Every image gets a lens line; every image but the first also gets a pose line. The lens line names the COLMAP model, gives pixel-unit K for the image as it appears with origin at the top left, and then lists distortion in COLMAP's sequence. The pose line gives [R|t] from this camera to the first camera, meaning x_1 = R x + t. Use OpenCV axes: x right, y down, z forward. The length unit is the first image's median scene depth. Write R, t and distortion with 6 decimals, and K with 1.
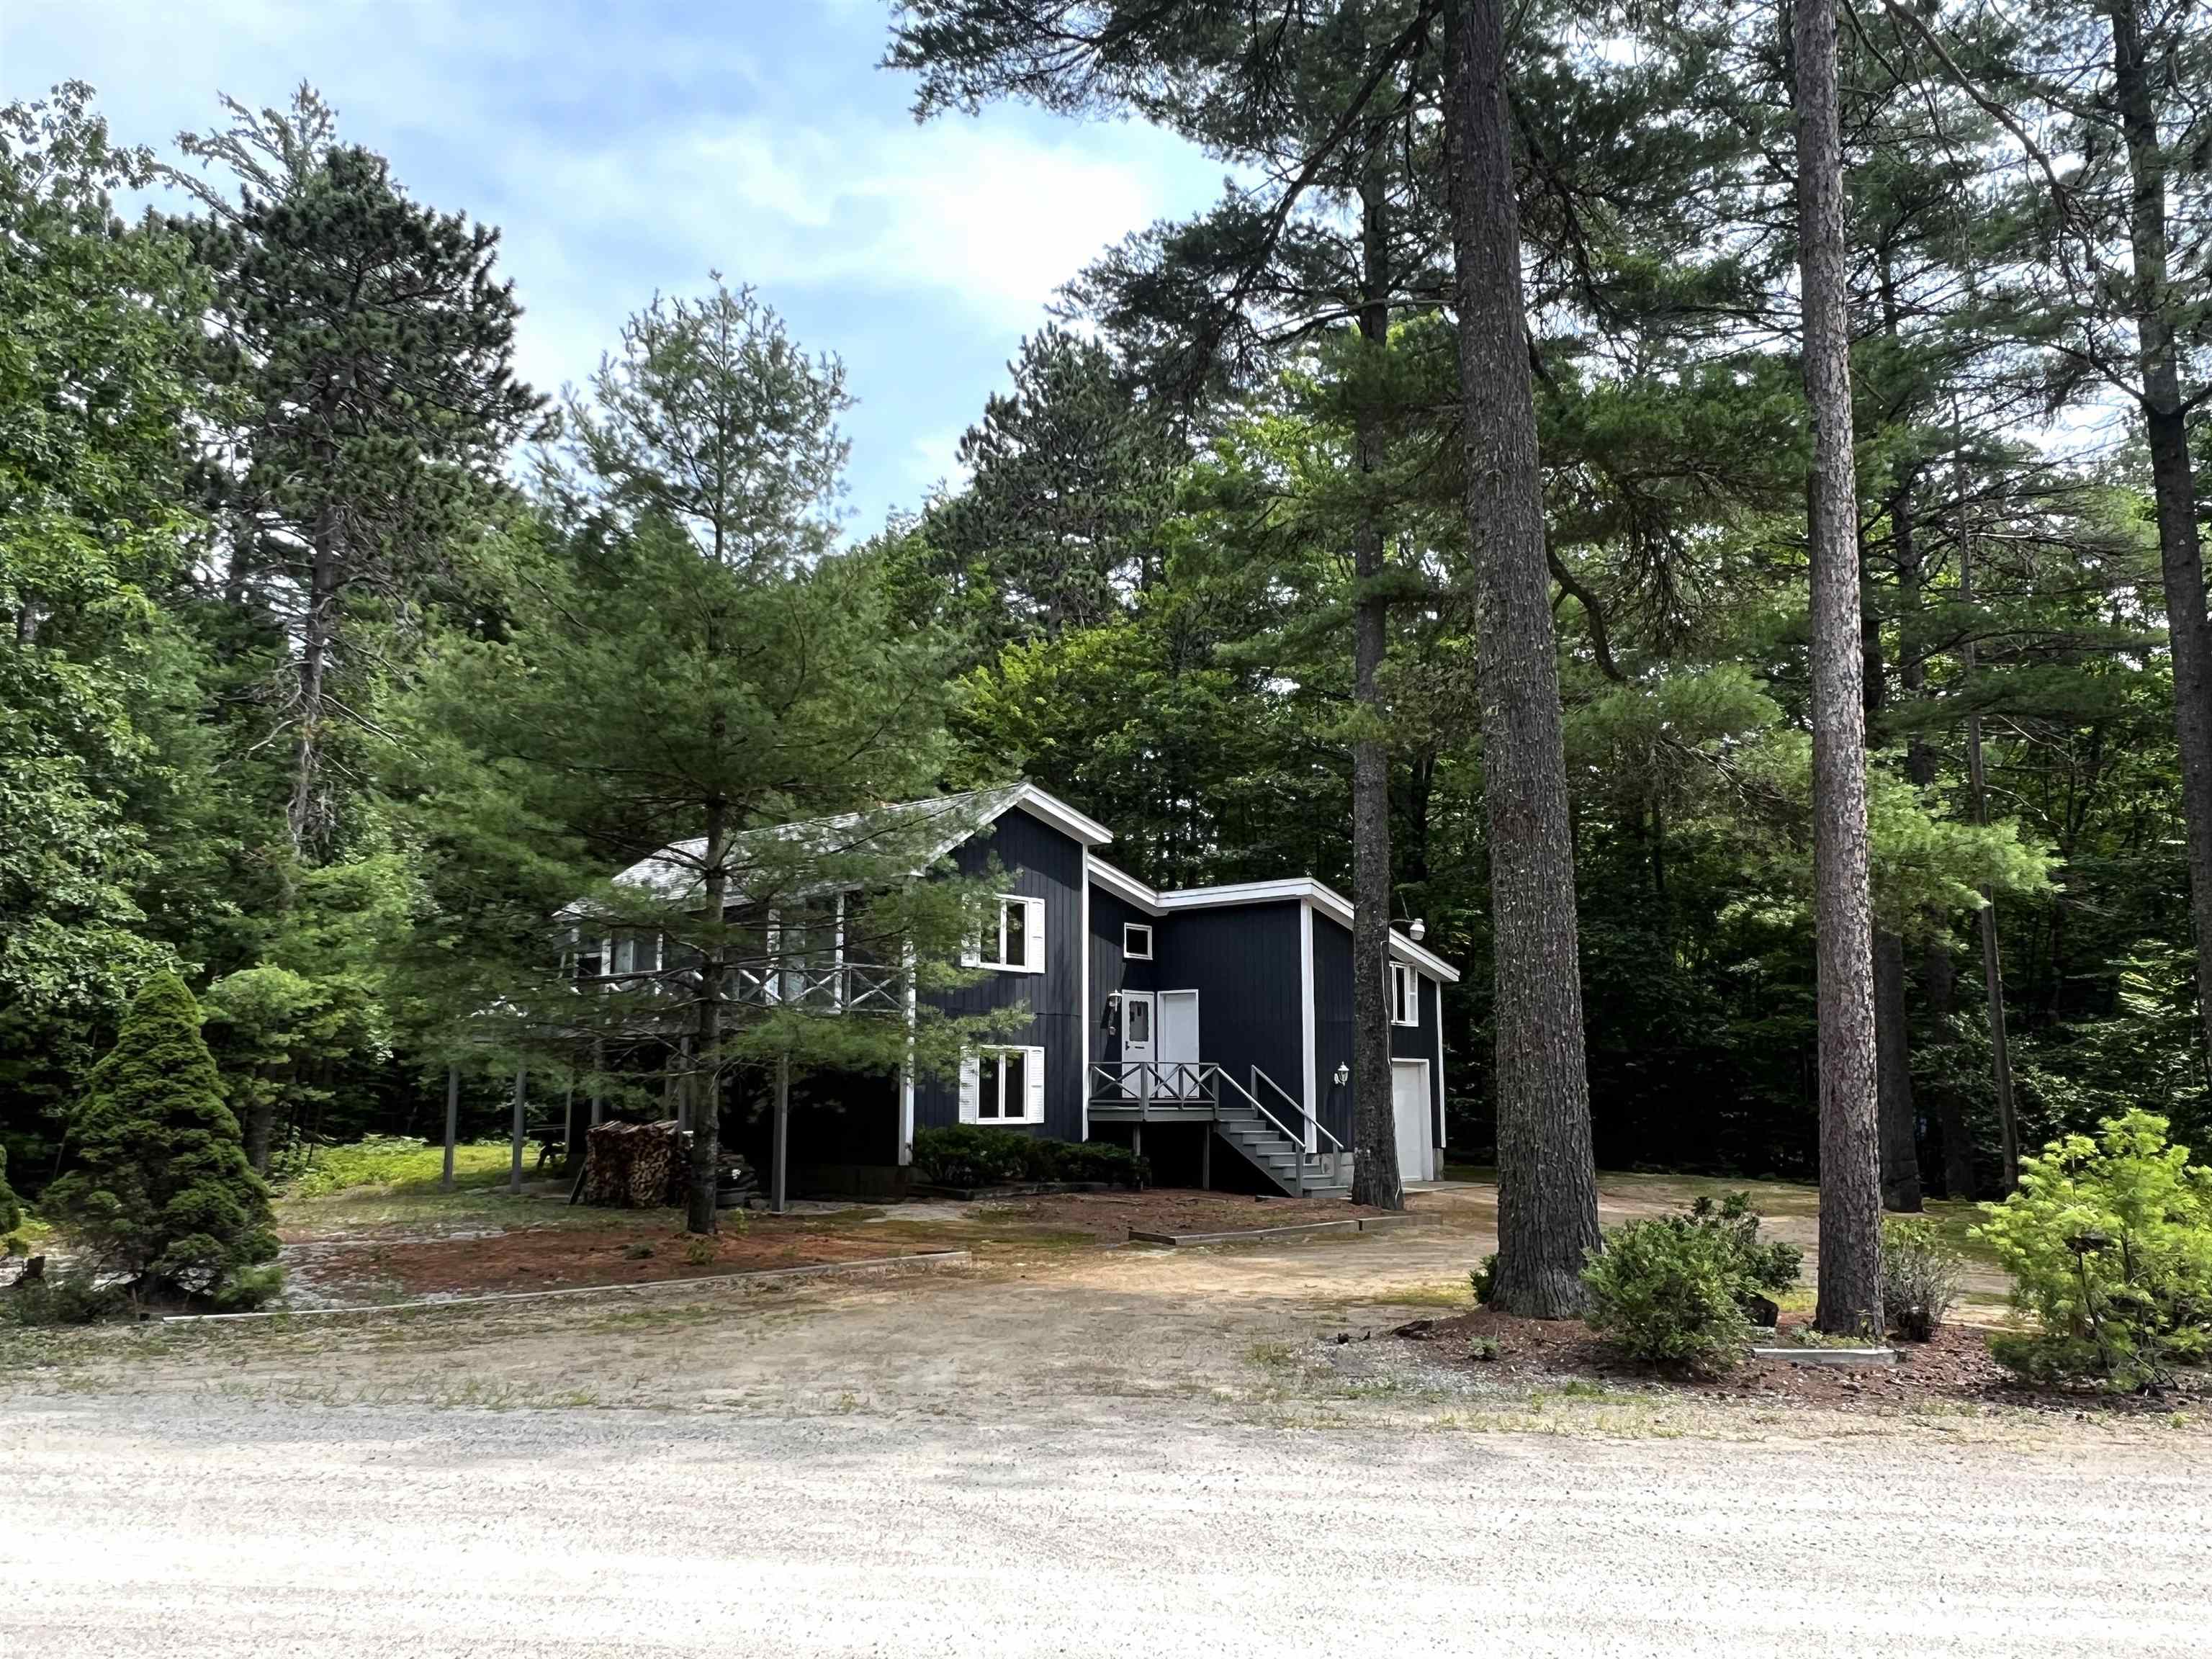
lens RADIAL K [[1629.7, 0, 1107.6], [0, 1629.7, 821.6], [0, 0, 1]] dist [0.003929, 0.000162]
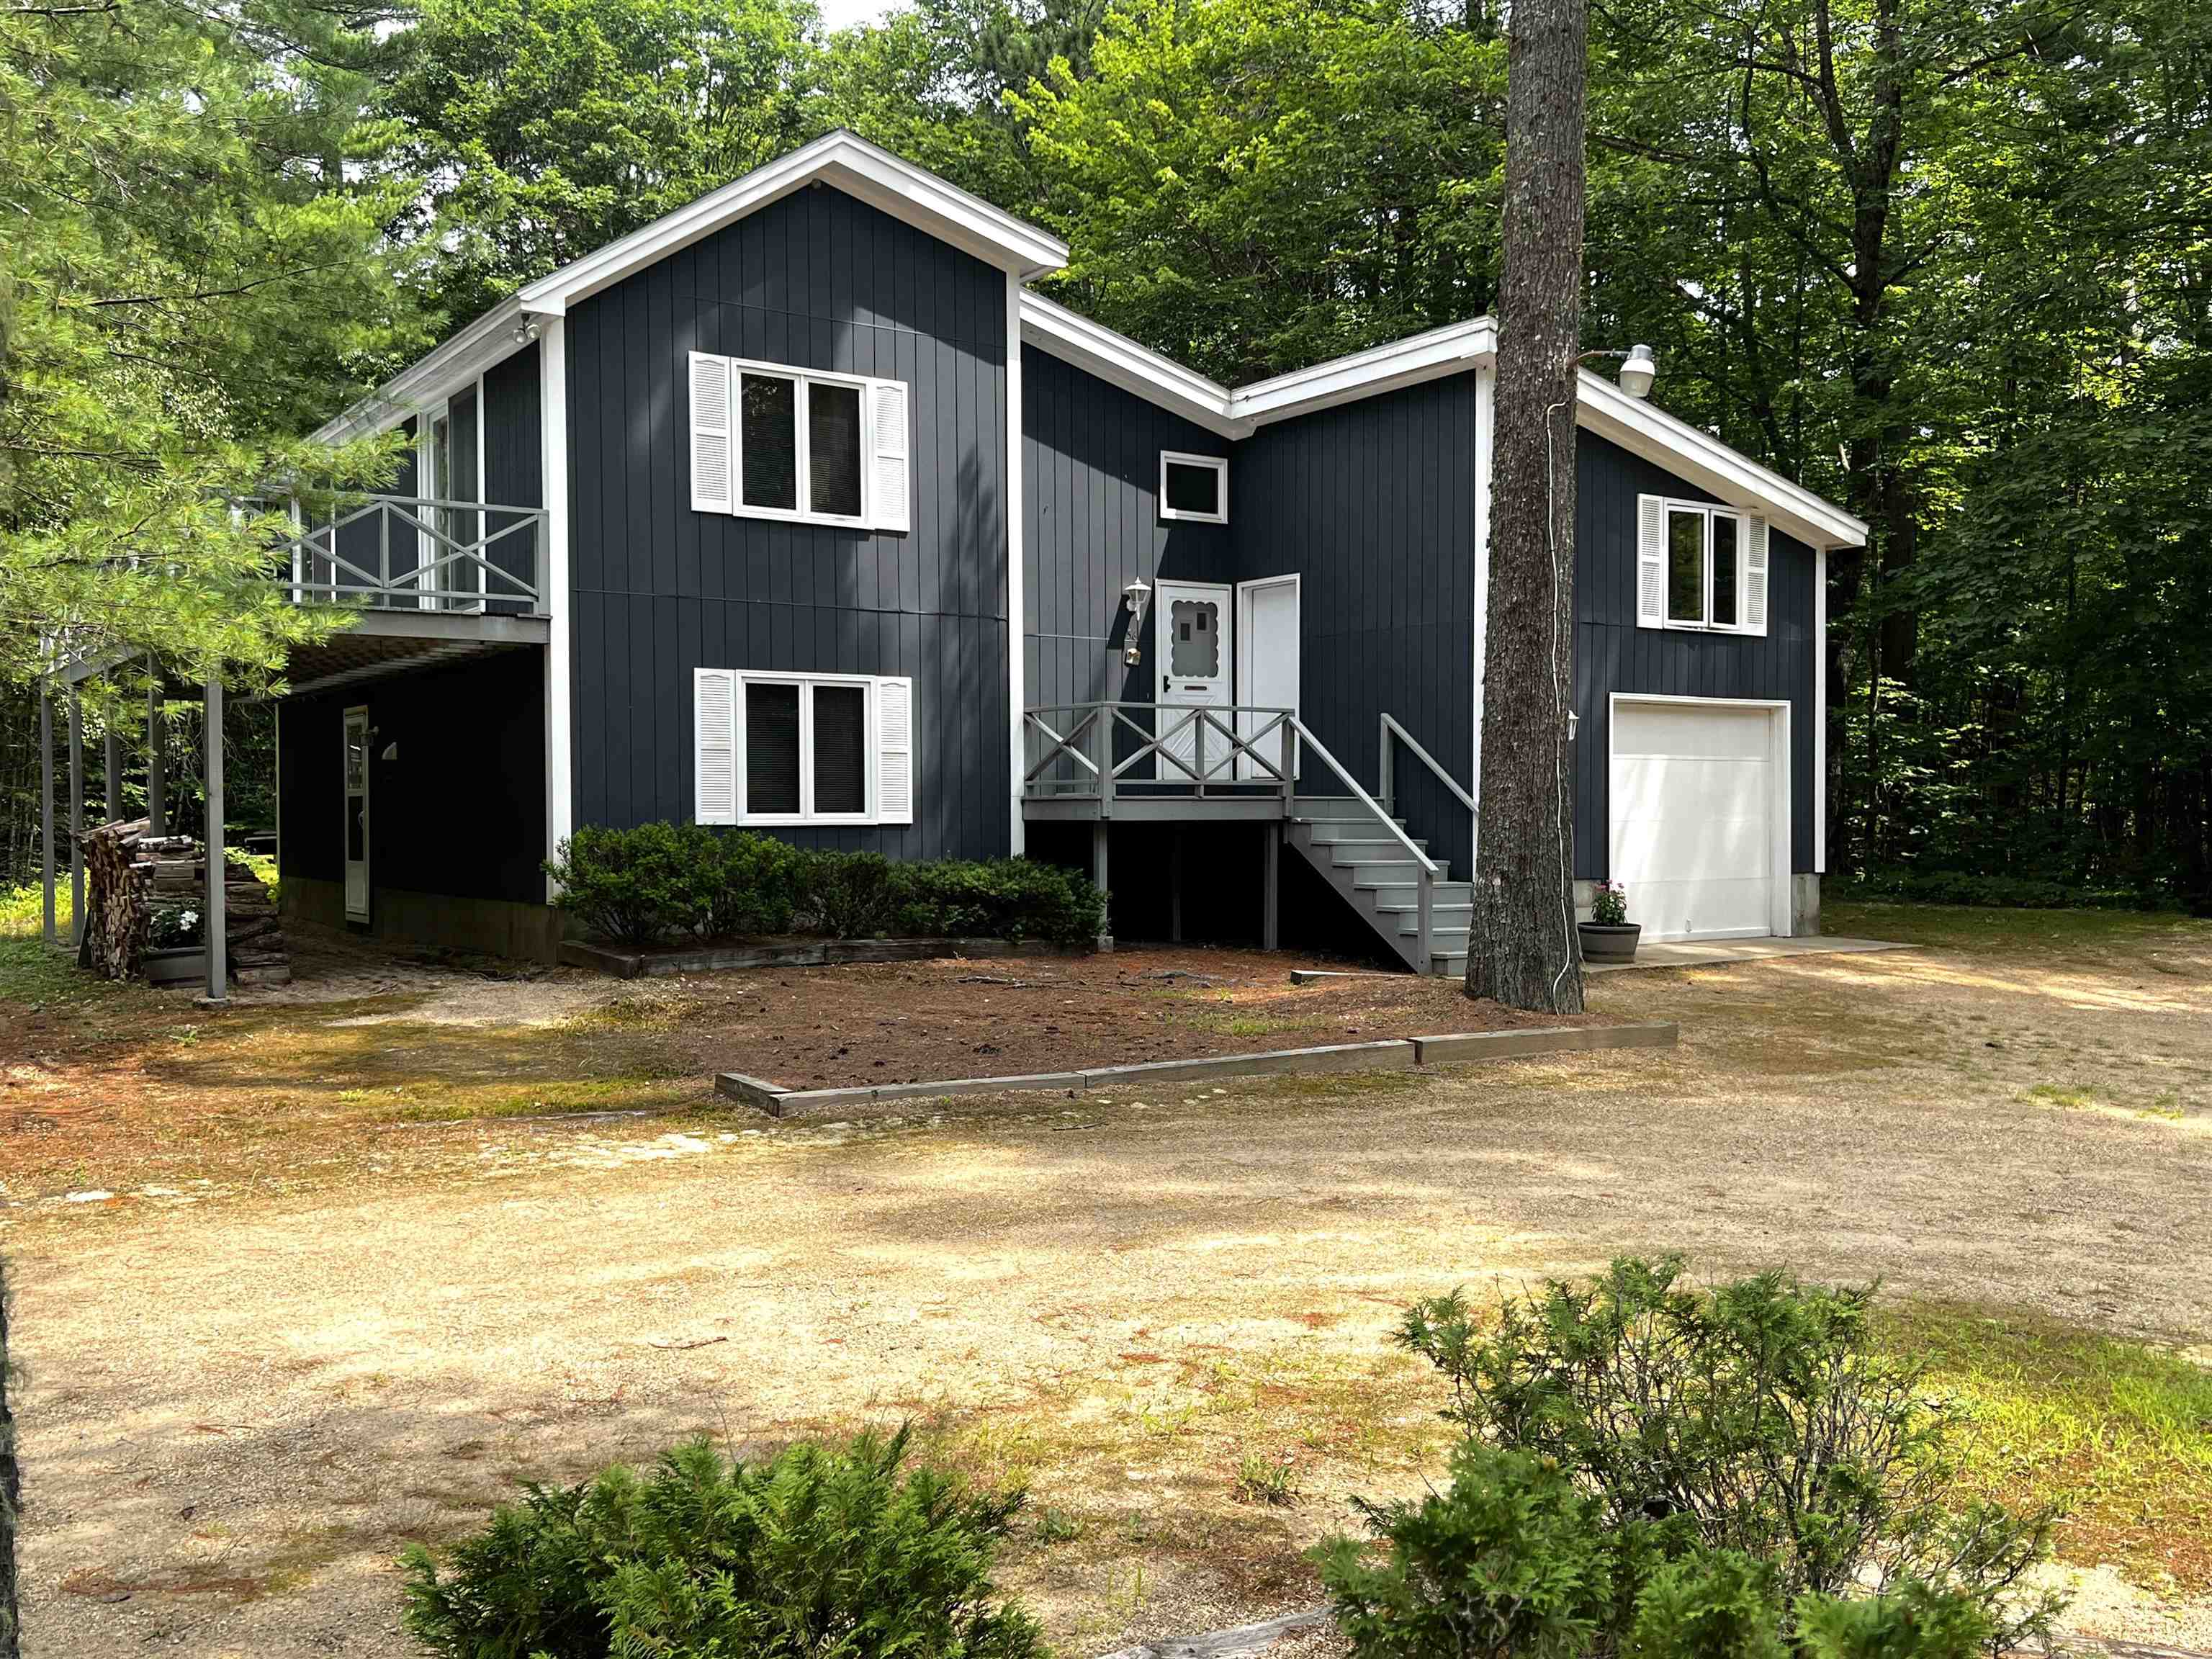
lens RADIAL K [[1907.5, 0, 1093.9], [0, 1907.5, 832.2], [0, 0, 1]] dist [0.077503, -0.008922]
pose [[0.966805, -0.001170, -0.255512, 0.154339], [0.046789, 0.983891, 0.172536, 0.079390], [0.251194, -0.178764, 0.951286, 0.405162]]
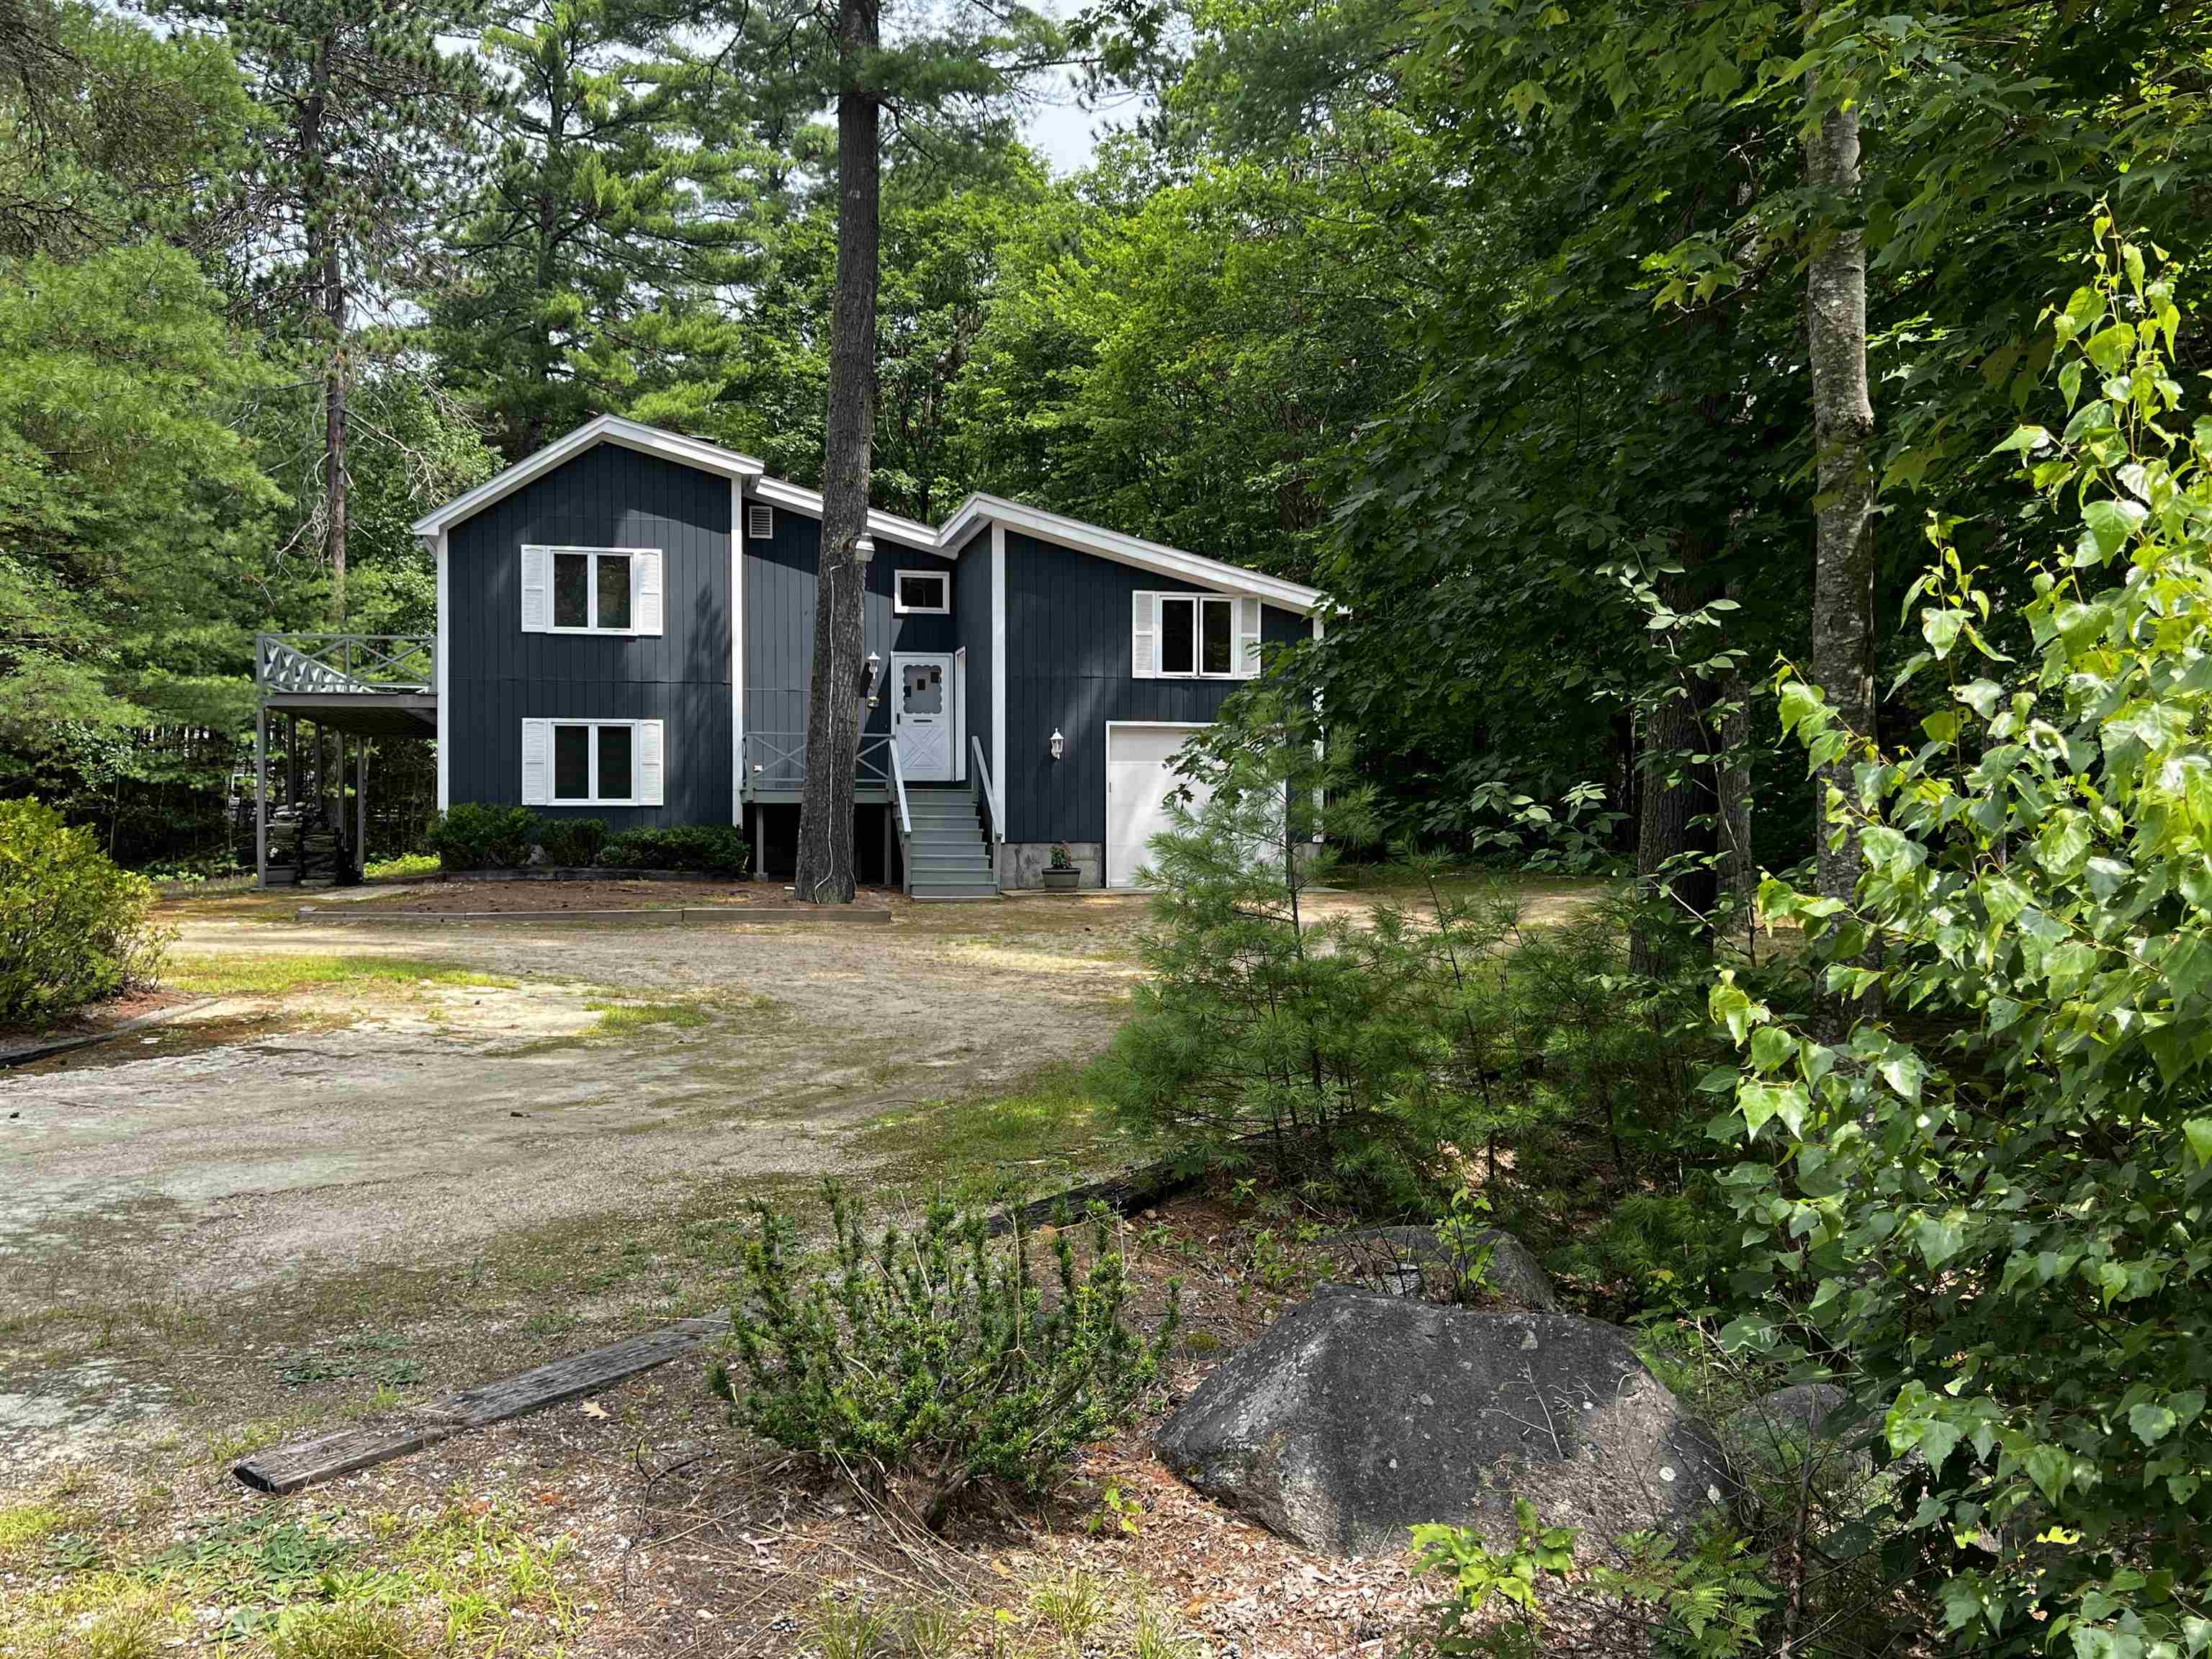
lens RADIAL K [[1907.5, 0, 1112.9], [0, 1907.5, 826.7], [0, 0, 1]] dist [0.077503, -0.008922]
pose [[0.813859, -0.002818, -0.581055, 0.692732], [0.098948, 0.986055, 0.133810, 0.075164], [0.572575, -0.166397, 0.802789, 0.281476]]
